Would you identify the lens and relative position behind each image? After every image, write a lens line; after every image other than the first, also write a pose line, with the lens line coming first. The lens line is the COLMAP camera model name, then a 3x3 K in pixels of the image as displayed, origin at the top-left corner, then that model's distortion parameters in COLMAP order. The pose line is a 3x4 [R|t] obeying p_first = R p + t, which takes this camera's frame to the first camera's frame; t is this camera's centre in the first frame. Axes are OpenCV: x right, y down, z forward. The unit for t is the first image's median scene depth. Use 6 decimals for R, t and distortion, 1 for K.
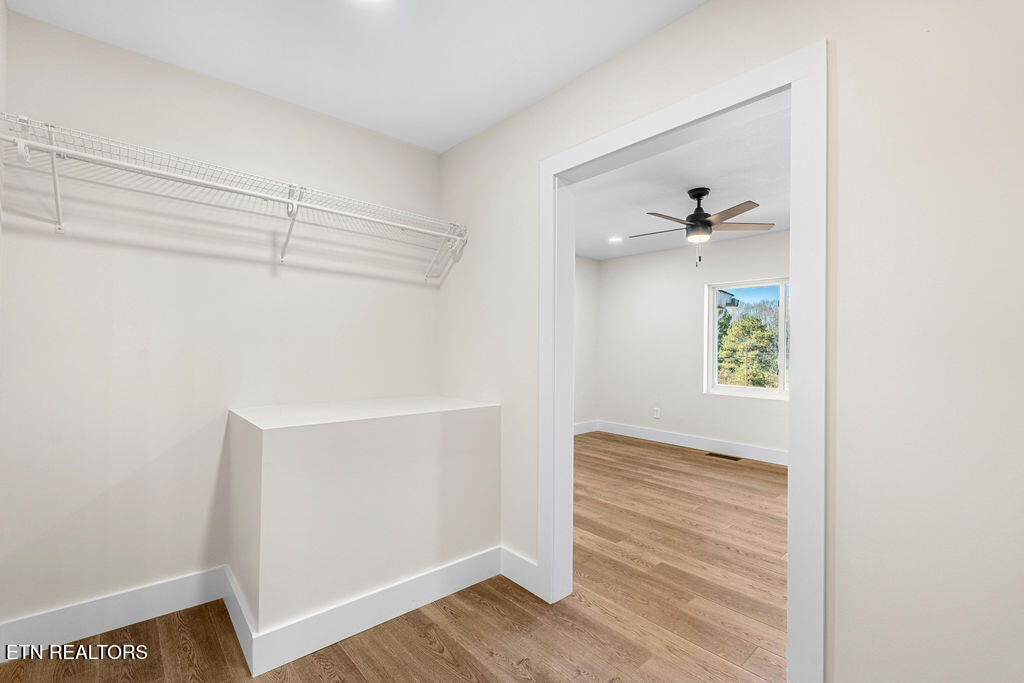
lens RADIAL K [[452.6, 0, 515.8], [0, 452.6, 345.1], [0, 0, 1]] dist [-0.000348, -0.001821]
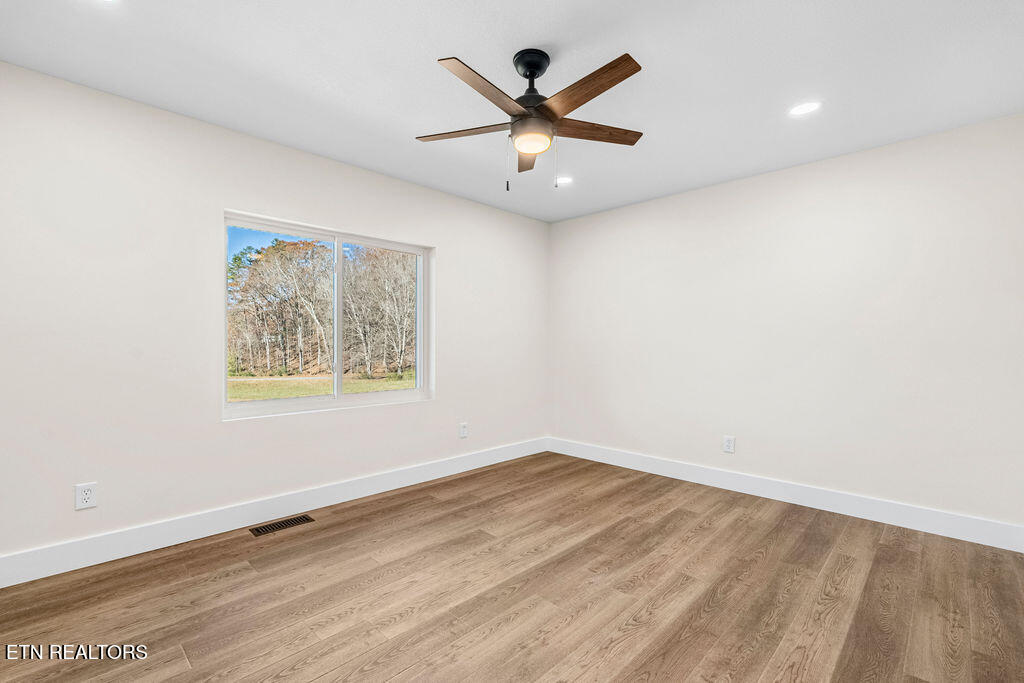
lens RADIAL K [[452.6, 0, 513.7], [0, 452.6, 344.3], [0, 0, 1]] dist [-0.000348, -0.001821]
pose [[-0.063667, -0.018193, 0.997805, -0.178432], [-0.011310, 0.999783, 0.017508, 0.006027], [-0.997907, -0.010171, -0.063859, 1.051178]]
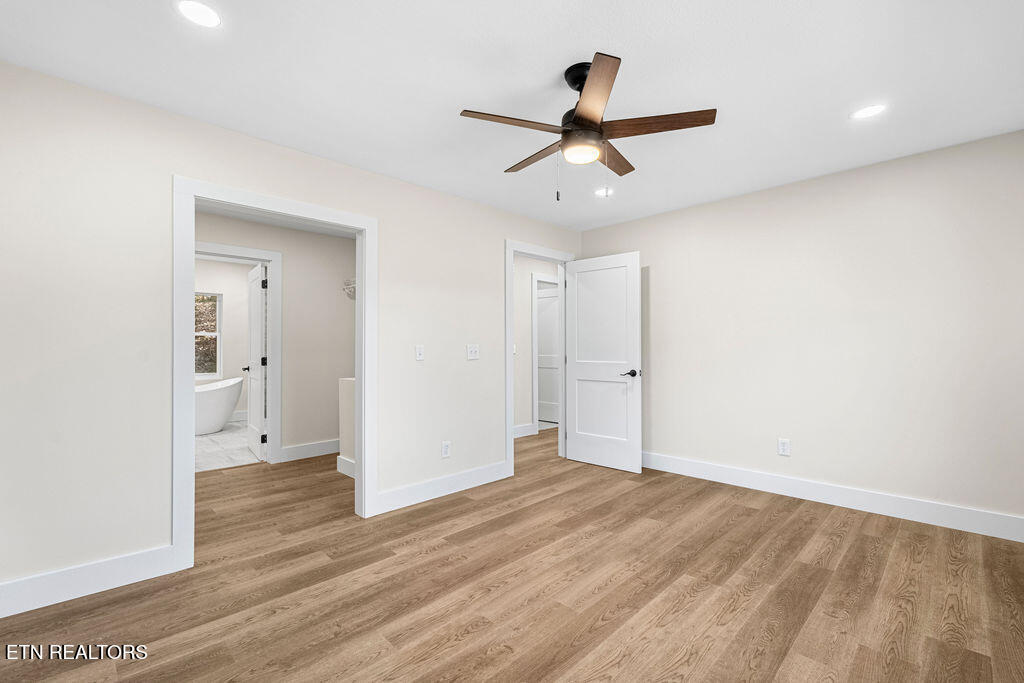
lens RADIAL K [[452.6, 0, 511.0], [0, 452.6, 342.0], [0, 0, 1]] dist [-0.000348, -0.001821]
pose [[0.040428, -0.020695, -0.998968, 0.982071], [0.008904, 0.999753, -0.020351, 0.015042], [0.999143, -0.008072, 0.040602, 0.874874]]
